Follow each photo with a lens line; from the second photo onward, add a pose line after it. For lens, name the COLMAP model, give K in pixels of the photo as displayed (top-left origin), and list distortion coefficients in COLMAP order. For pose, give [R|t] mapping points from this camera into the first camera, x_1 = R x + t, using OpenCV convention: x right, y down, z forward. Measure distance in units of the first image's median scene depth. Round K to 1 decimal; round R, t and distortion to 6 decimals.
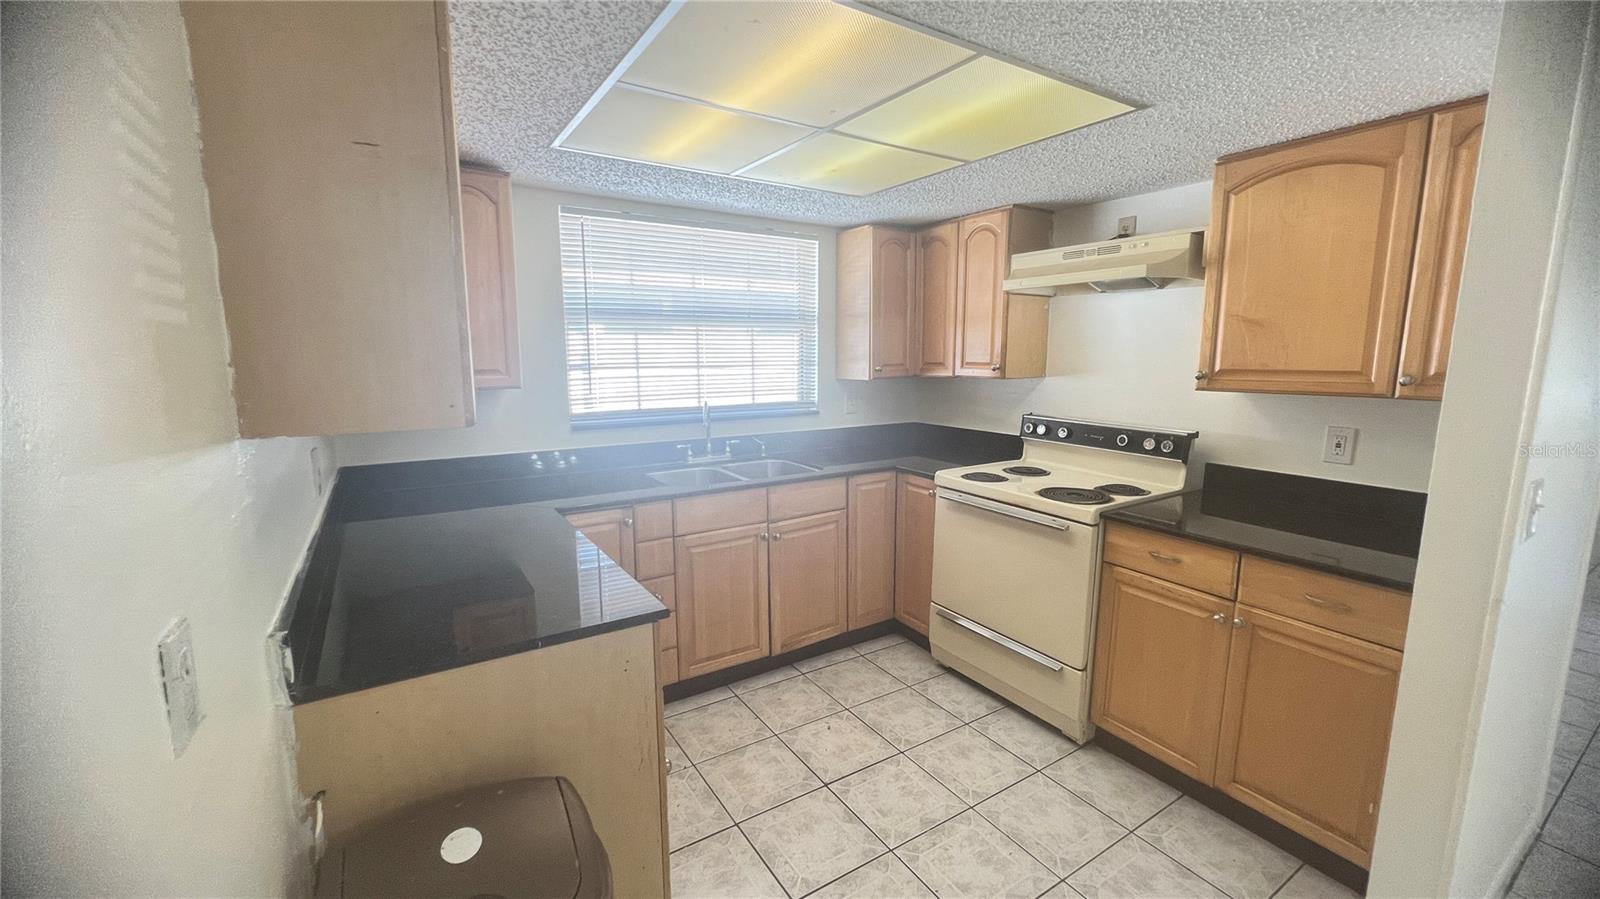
lens RADIAL K [[640.6, 0, 802.3], [0, 640.6, 446.7], [0, 0, 1]] dist [0.000237, 0.000470]
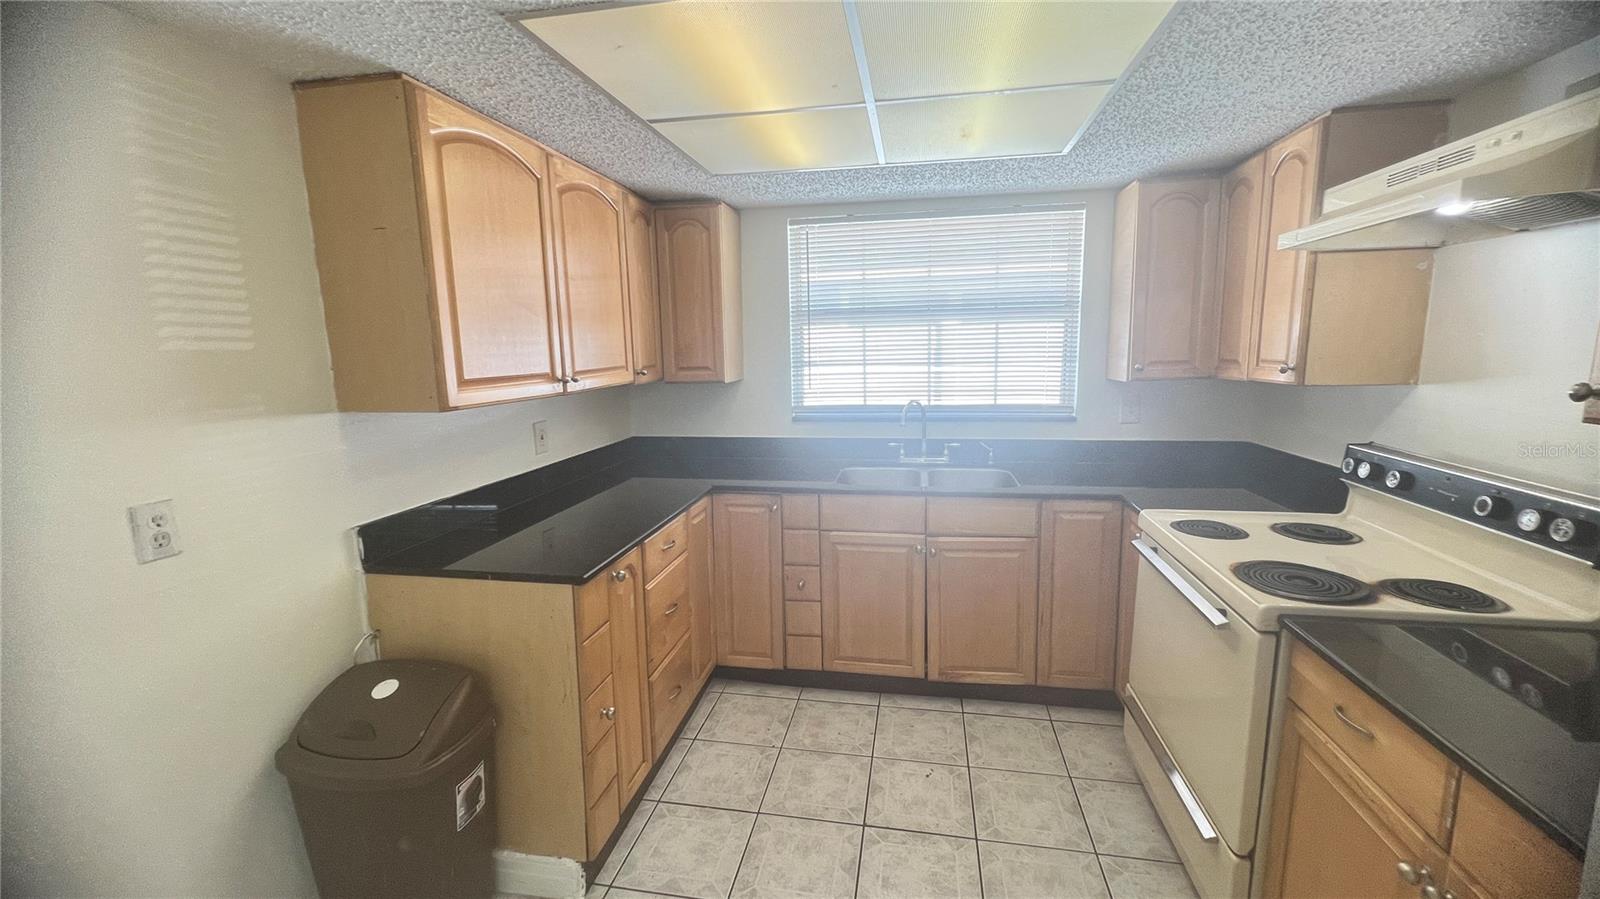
lens RADIAL K [[640.6, 0, 803.2], [0, 640.6, 447.4], [0, 0, 1]] dist [0.000237, 0.000470]
pose [[0.731652, 0.093804, -0.675193, 0.400074], [-0.082822, 0.995381, 0.048540, -0.034336], [0.676628, 0.020407, 0.736042, 0.189917]]
